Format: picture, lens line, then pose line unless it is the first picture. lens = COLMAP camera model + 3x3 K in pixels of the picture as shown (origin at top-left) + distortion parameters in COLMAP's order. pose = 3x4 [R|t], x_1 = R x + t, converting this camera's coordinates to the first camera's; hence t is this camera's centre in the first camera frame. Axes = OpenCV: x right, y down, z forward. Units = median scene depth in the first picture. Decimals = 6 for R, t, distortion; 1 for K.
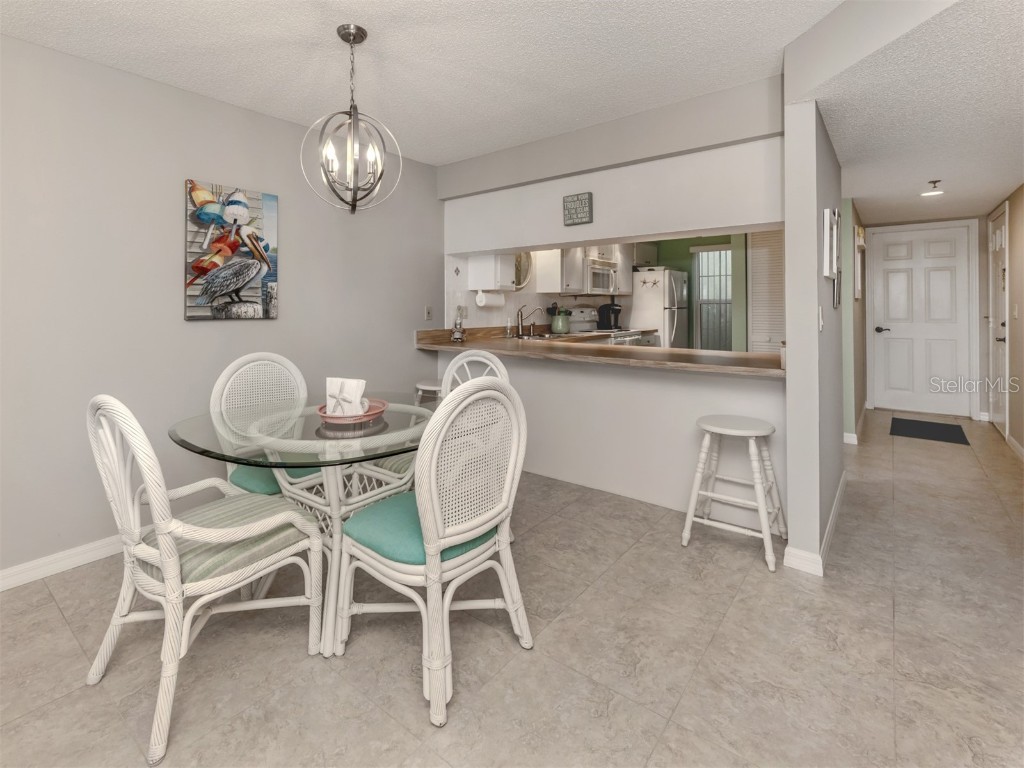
lens RADIAL K [[491.2, 0, 484.7], [0, 491.2, 310.2], [0, 0, 1]] dist [0.002823, 0.000311]
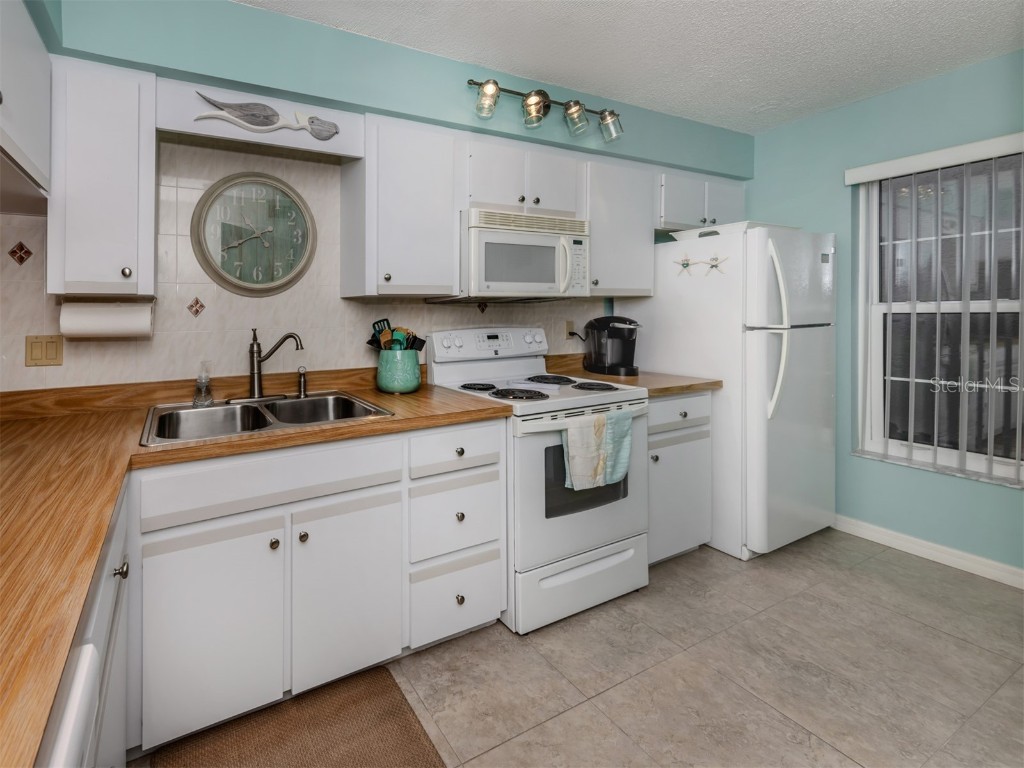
lens RADIAL K [[414.6, 0, 354.8], [0, 414.6, 319.8], [0, 0, 1]] dist [0.001958, -0.000095]
pose [[0.880467, -0.001825, -0.474104, 0.353358], [0.007938, 0.999909, 0.010892, -0.023165], [0.474041, -0.013353, 0.880402, 0.800957]]
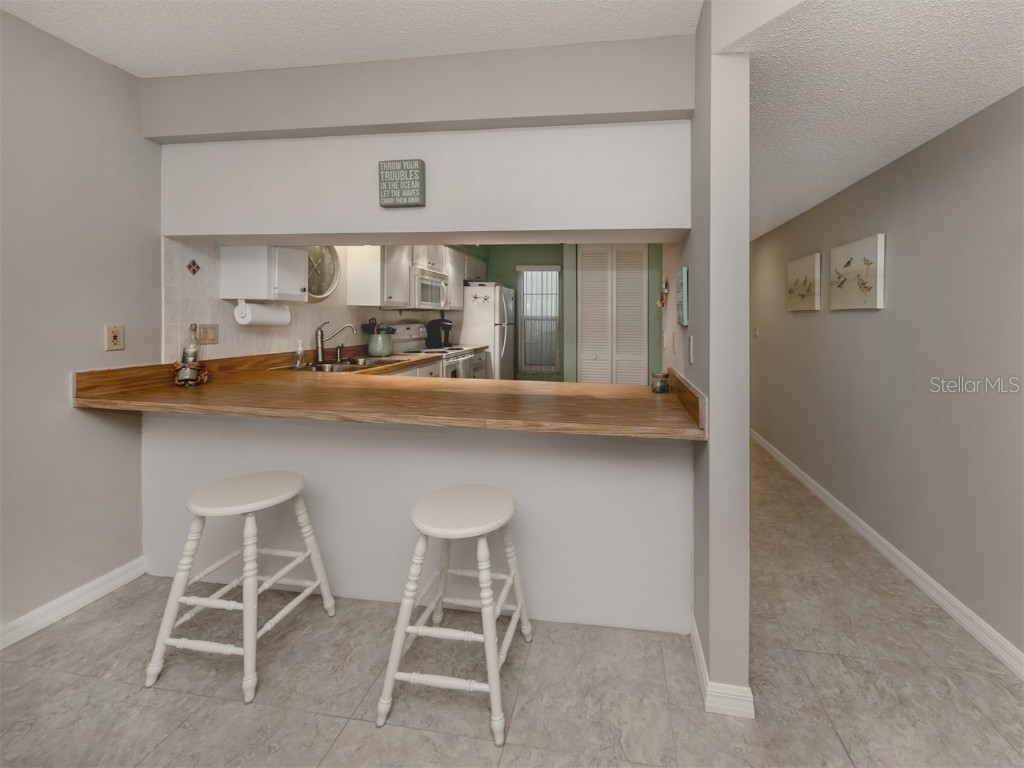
lens RADIAL K [[410.0, 0, 564.9], [0, 410.0, 326.1], [0, 0, 1]] dist [0.000567, -0.000078]
pose [[0.847097, 0.004619, 0.531419, 0.062520], [-0.013117, 0.999839, 0.012217, -0.017684], [-0.531277, -0.017320, 0.847021, 0.311812]]
